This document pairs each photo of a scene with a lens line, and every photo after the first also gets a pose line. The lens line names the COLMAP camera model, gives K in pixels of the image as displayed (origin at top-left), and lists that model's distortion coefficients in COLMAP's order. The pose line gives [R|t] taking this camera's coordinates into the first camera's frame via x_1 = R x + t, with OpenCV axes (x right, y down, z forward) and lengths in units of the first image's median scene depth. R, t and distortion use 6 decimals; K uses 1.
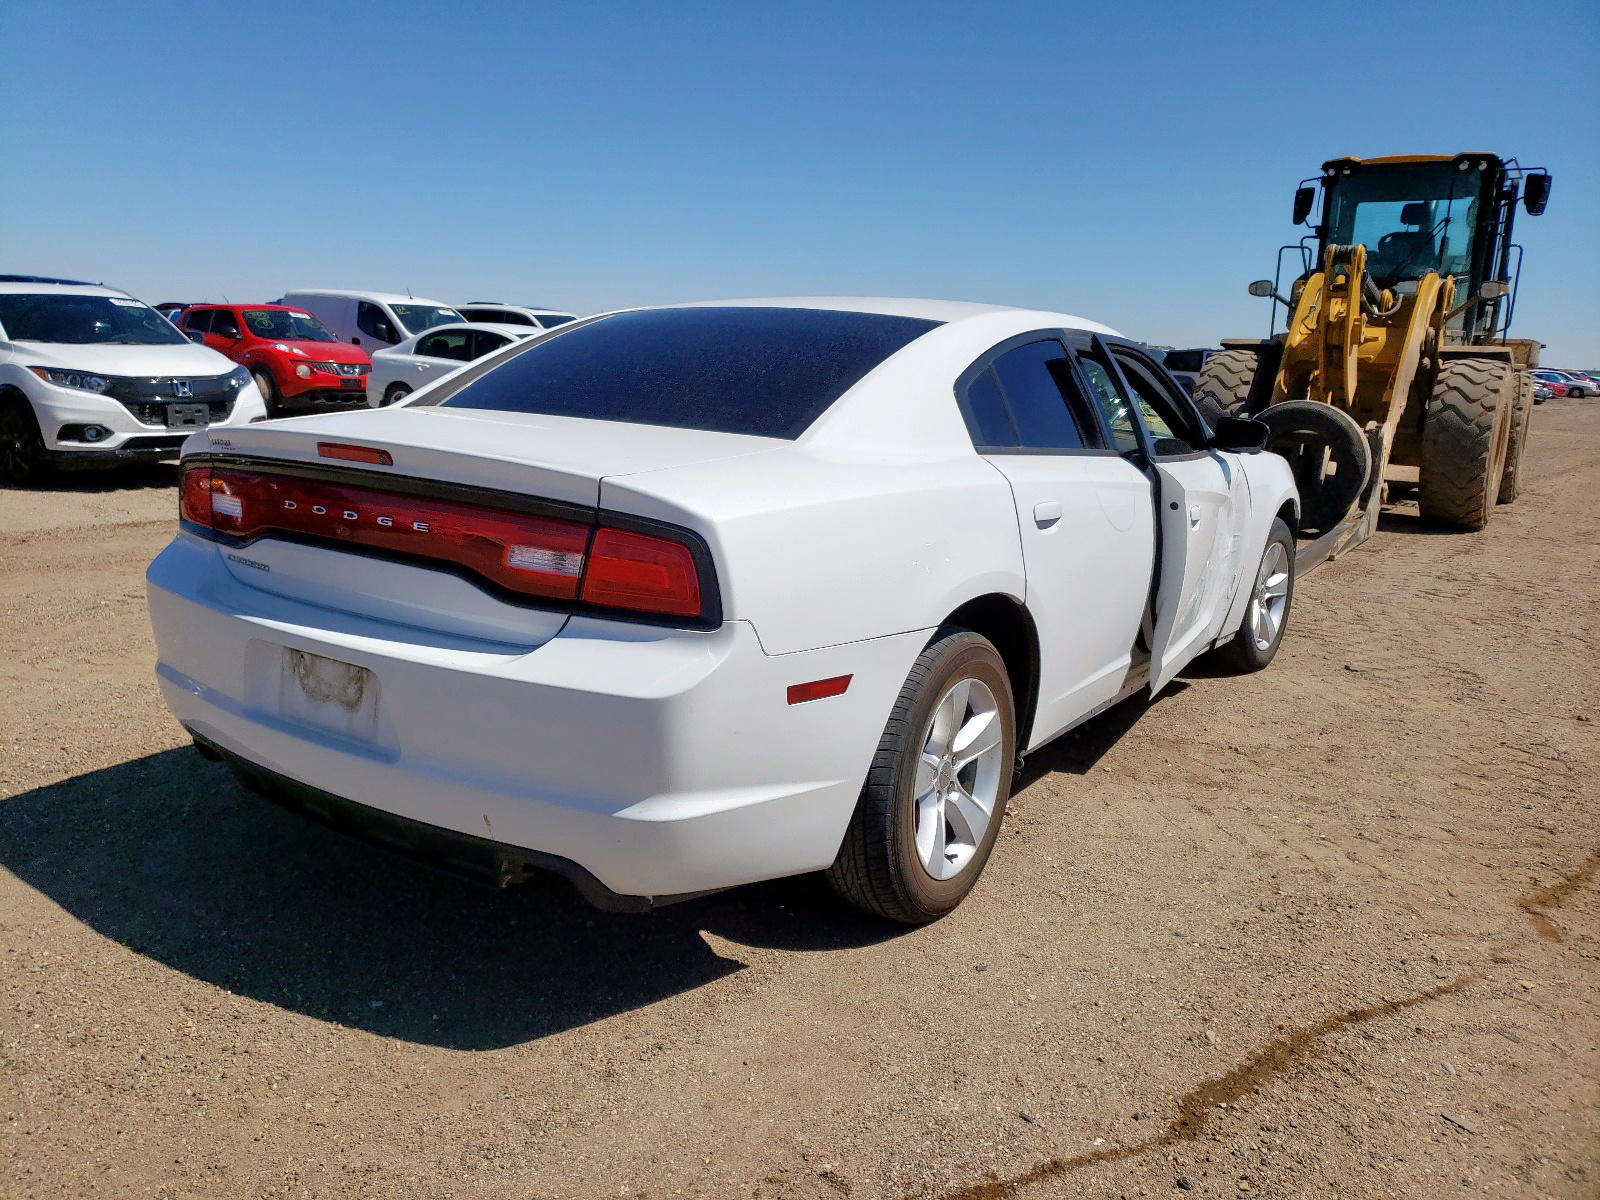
lens RADIAL K [[1204.9, 0, 787.8], [0, 1204.9, 596.1], [0, 0, 1]] dist [0.012772, 0.002858]
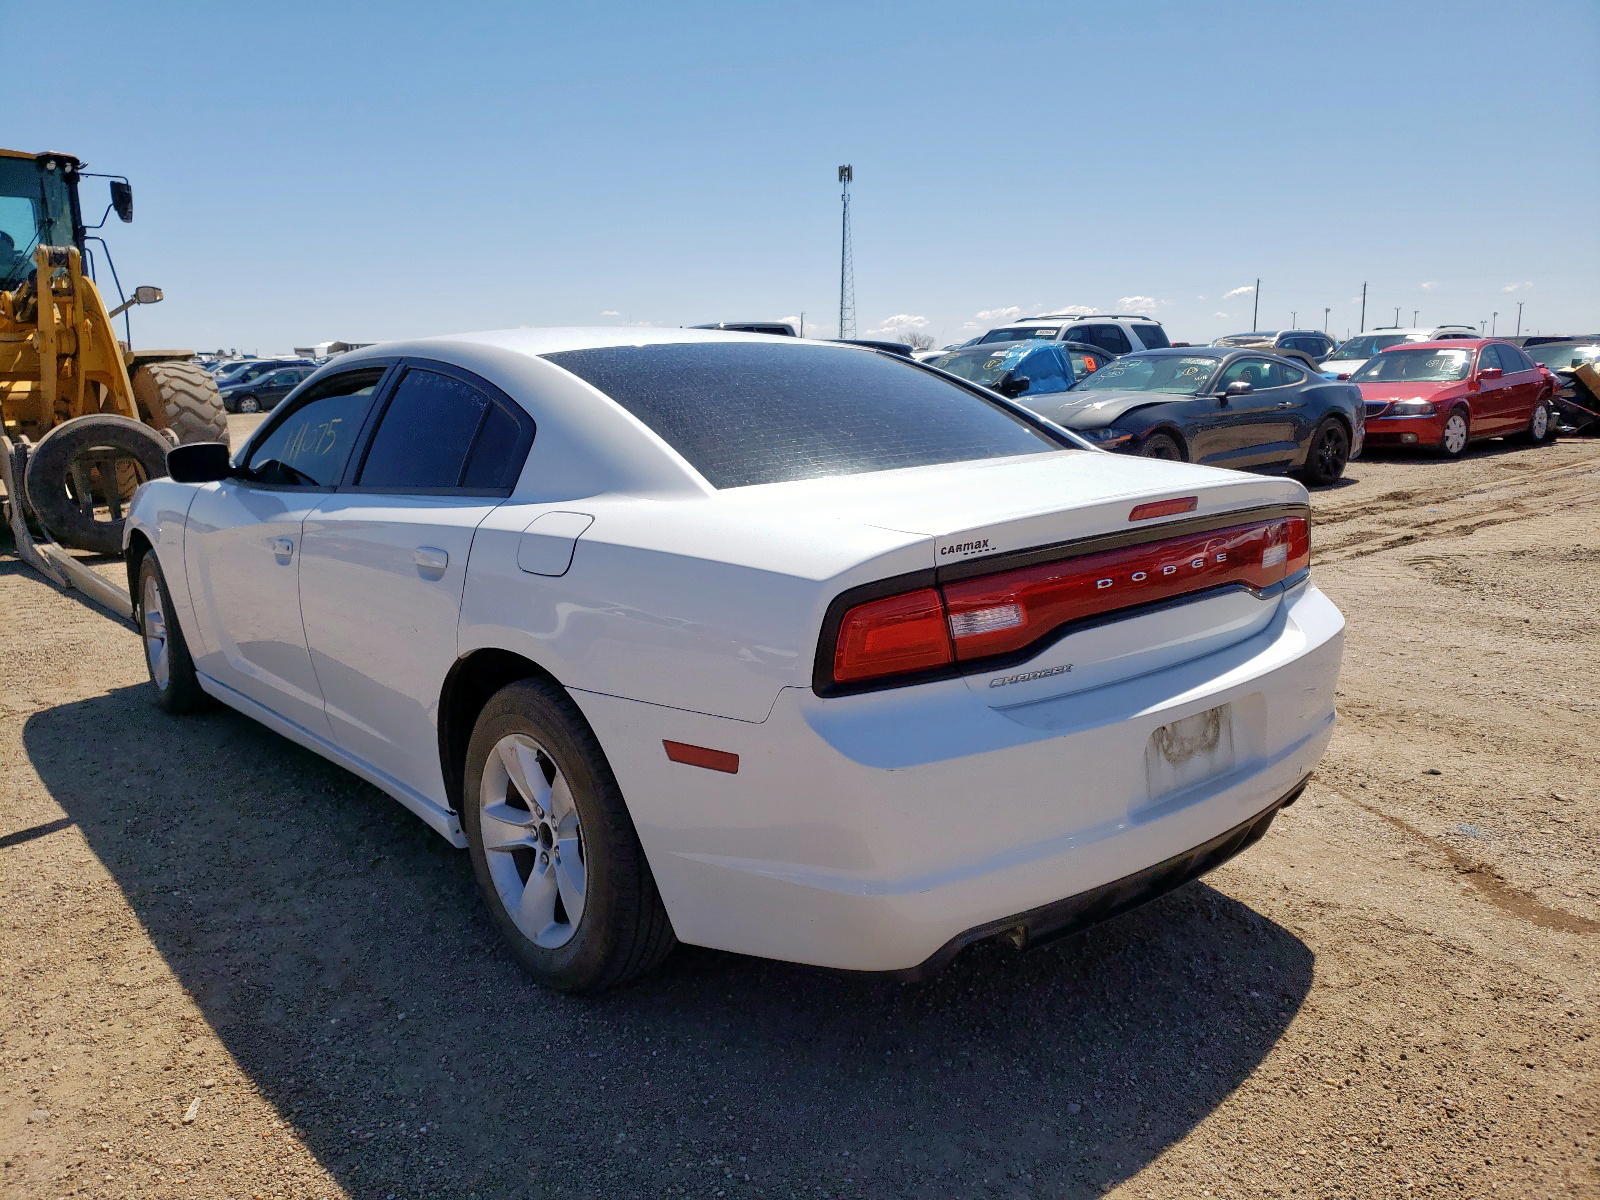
lens RADIAL K [[1204.9, 0, 787.8], [0, 1204.9, 596.1], [0, 0, 1]] dist [0.012772, 0.002858]
pose [[0.273310, -0.224675, 0.935320, -0.950157], [0.217871, 0.961530, 0.167308, -0.193631], [-0.936928, 0.158052, 0.311746, 0.676477]]
